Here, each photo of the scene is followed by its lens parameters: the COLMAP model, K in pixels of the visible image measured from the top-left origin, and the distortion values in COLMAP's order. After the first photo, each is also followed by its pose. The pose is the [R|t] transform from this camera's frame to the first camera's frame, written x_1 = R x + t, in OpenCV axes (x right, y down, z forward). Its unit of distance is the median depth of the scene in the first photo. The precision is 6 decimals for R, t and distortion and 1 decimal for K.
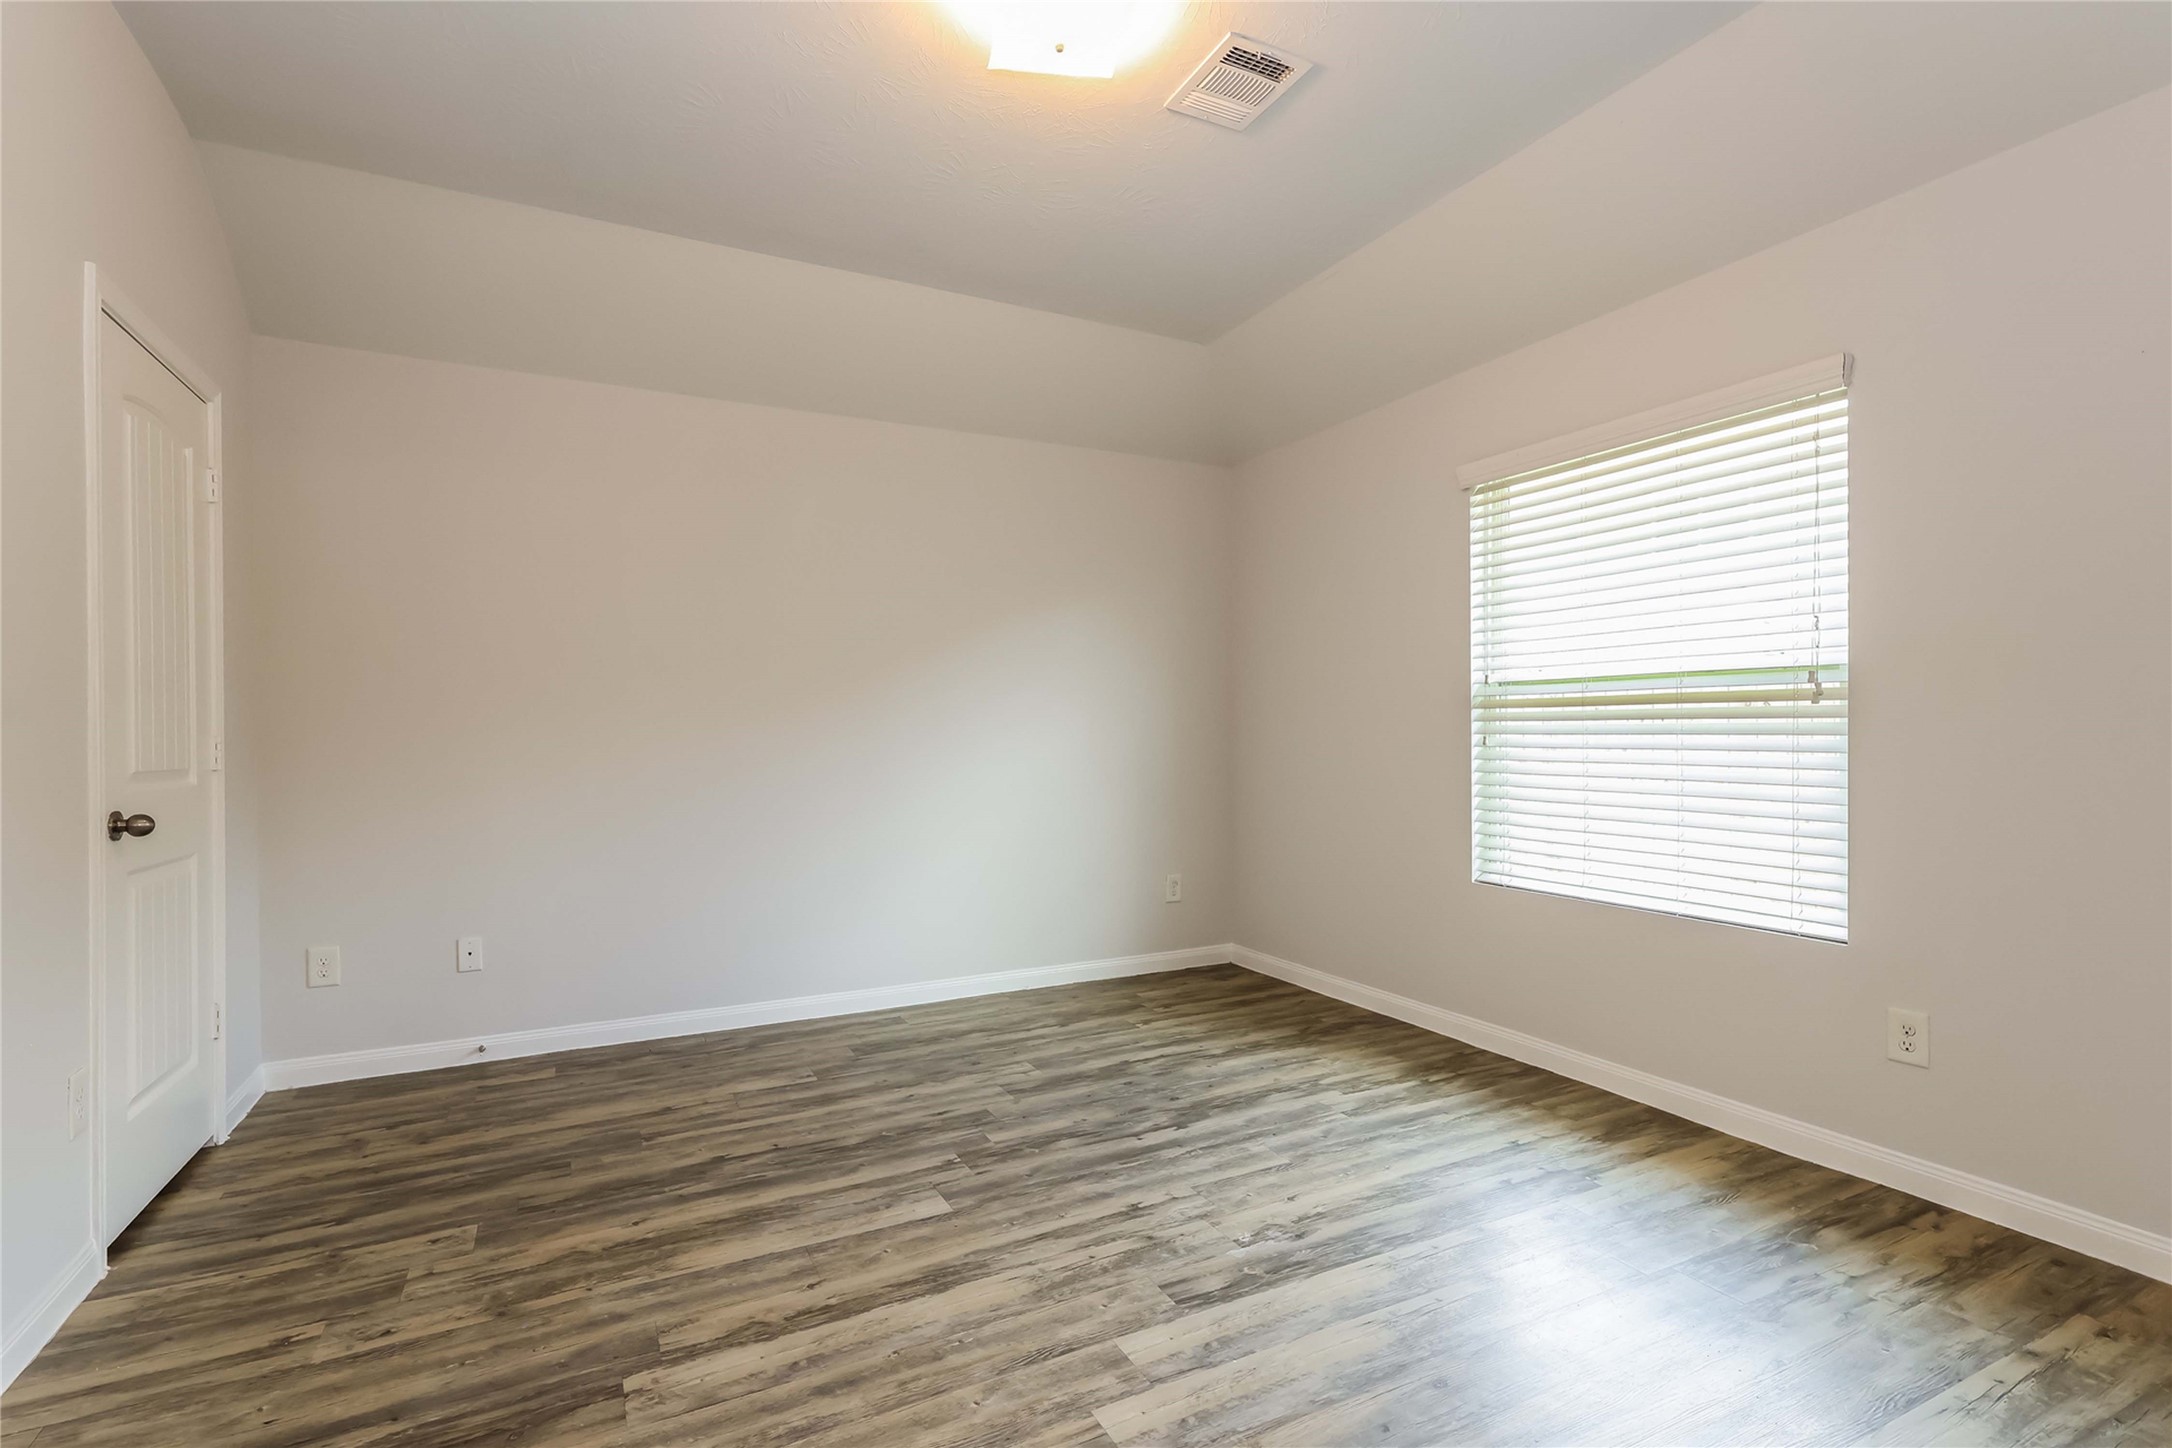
lens RADIAL K [[1022.5, 0, 1095.5], [0, 1022.5, 729.5], [0, 0, 1]] dist [0.002708, -0.000292]
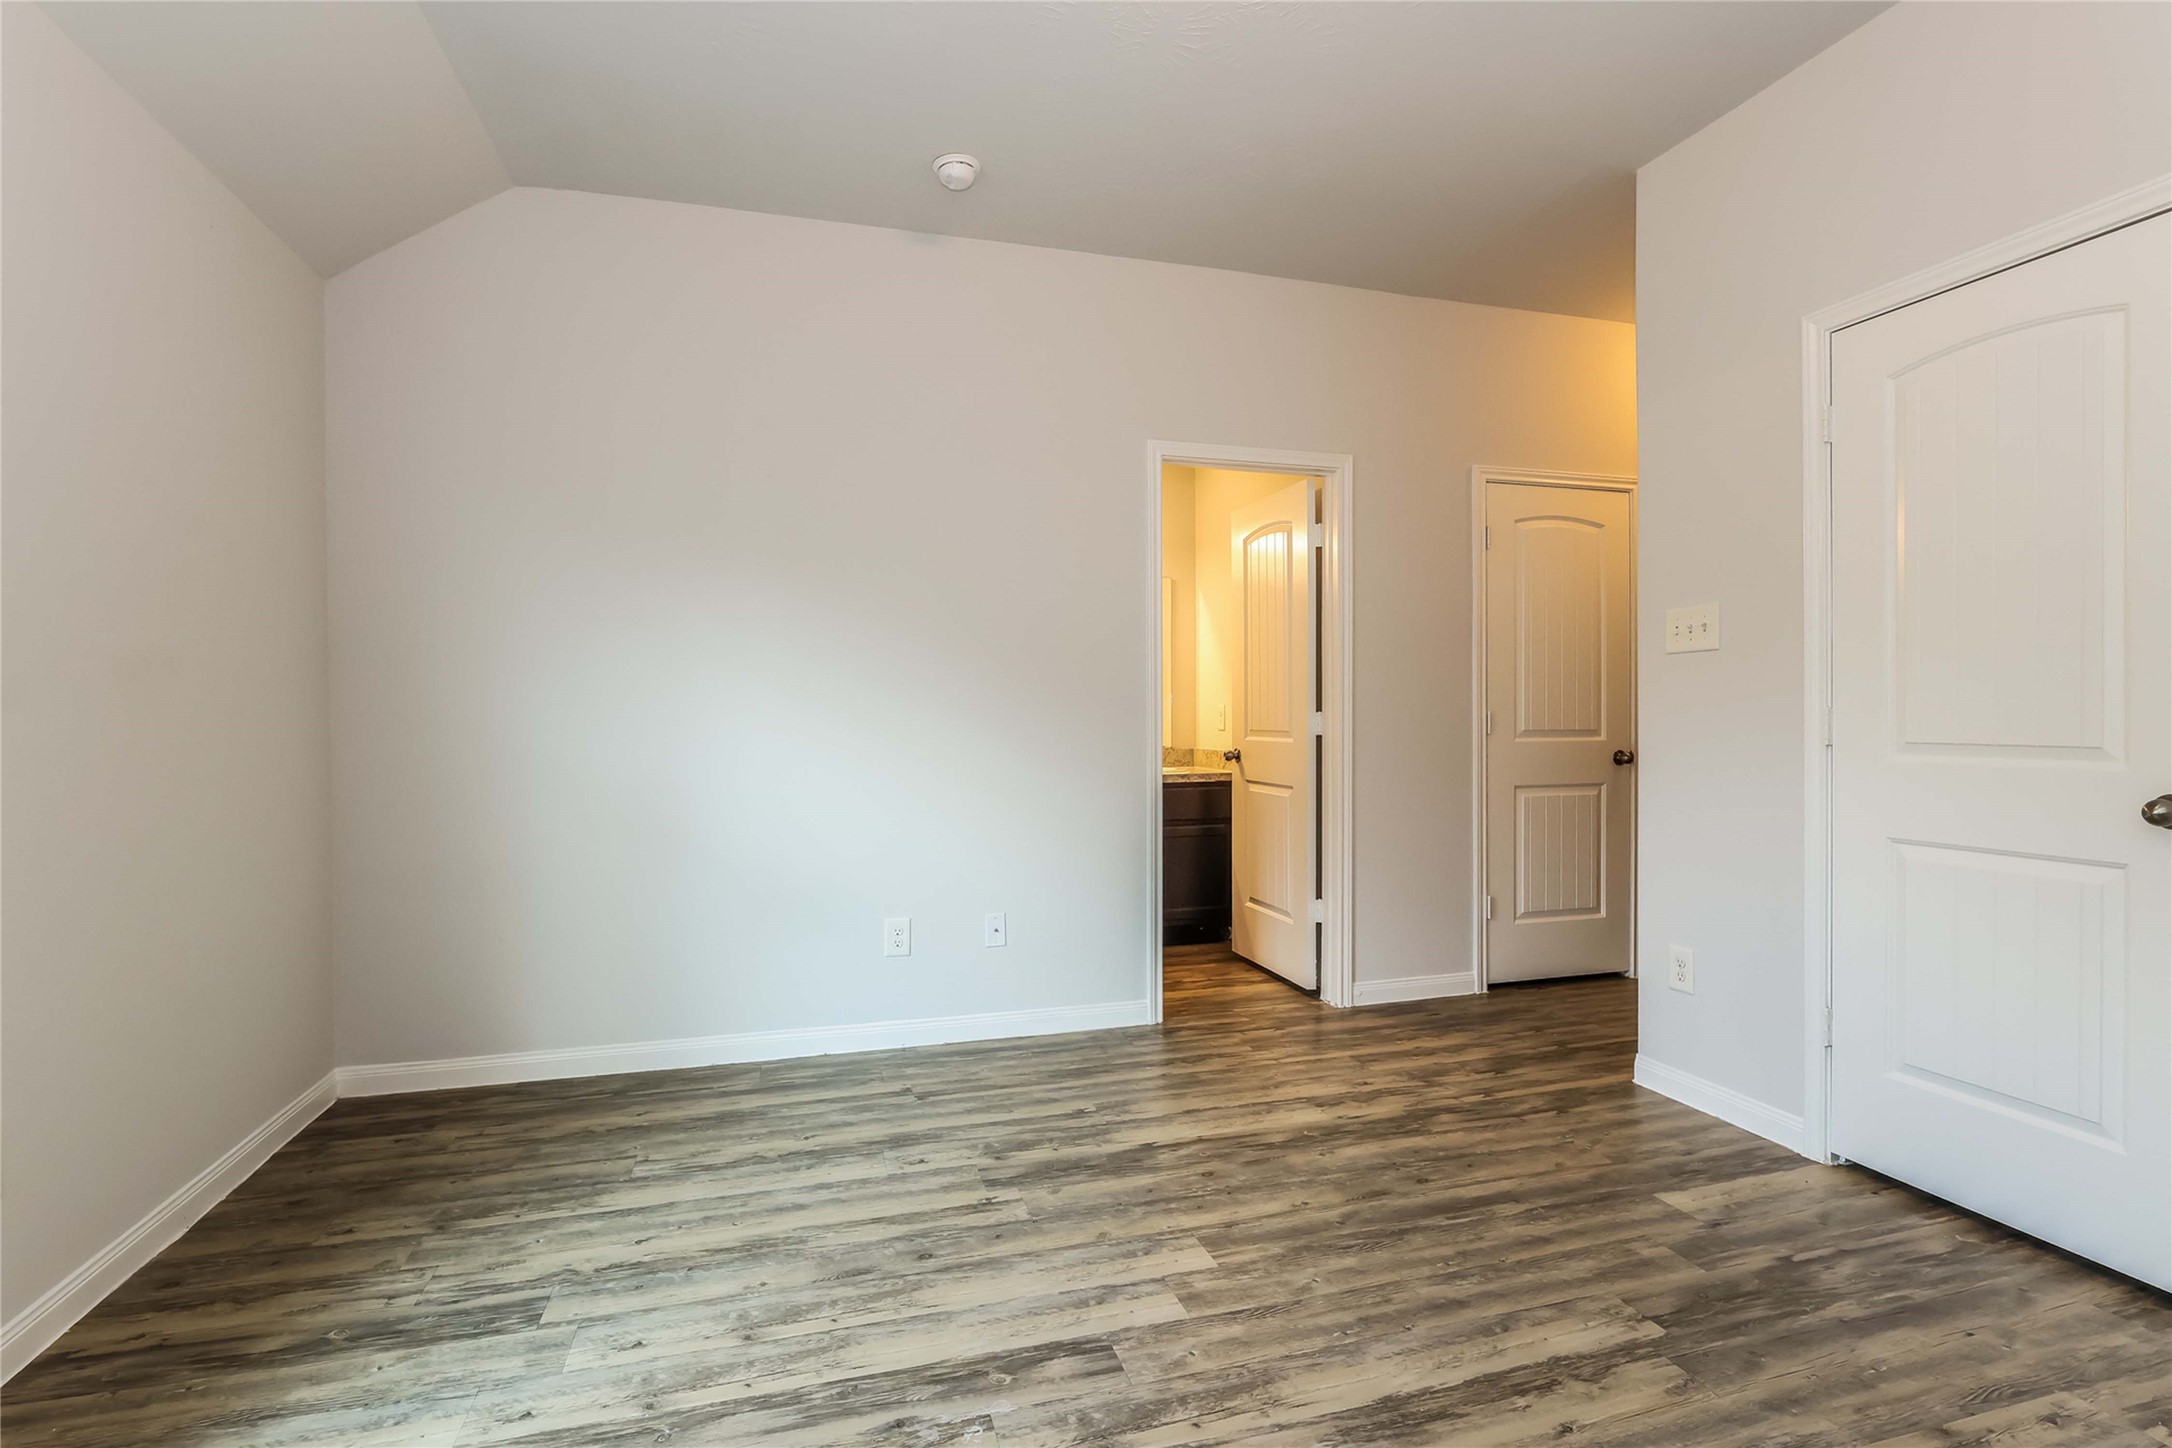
lens RADIAL K [[1022.5, 0, 1083.4], [0, 1022.5, 719.9], [0, 0, 1]] dist [0.002708, -0.000292]
pose [[-0.979138, 0.006618, 0.203088, -0.086822], [0.006587, 0.999978, -0.000830, 0.008078], [-0.203089, 0.000525, -0.979160, 1.955552]]
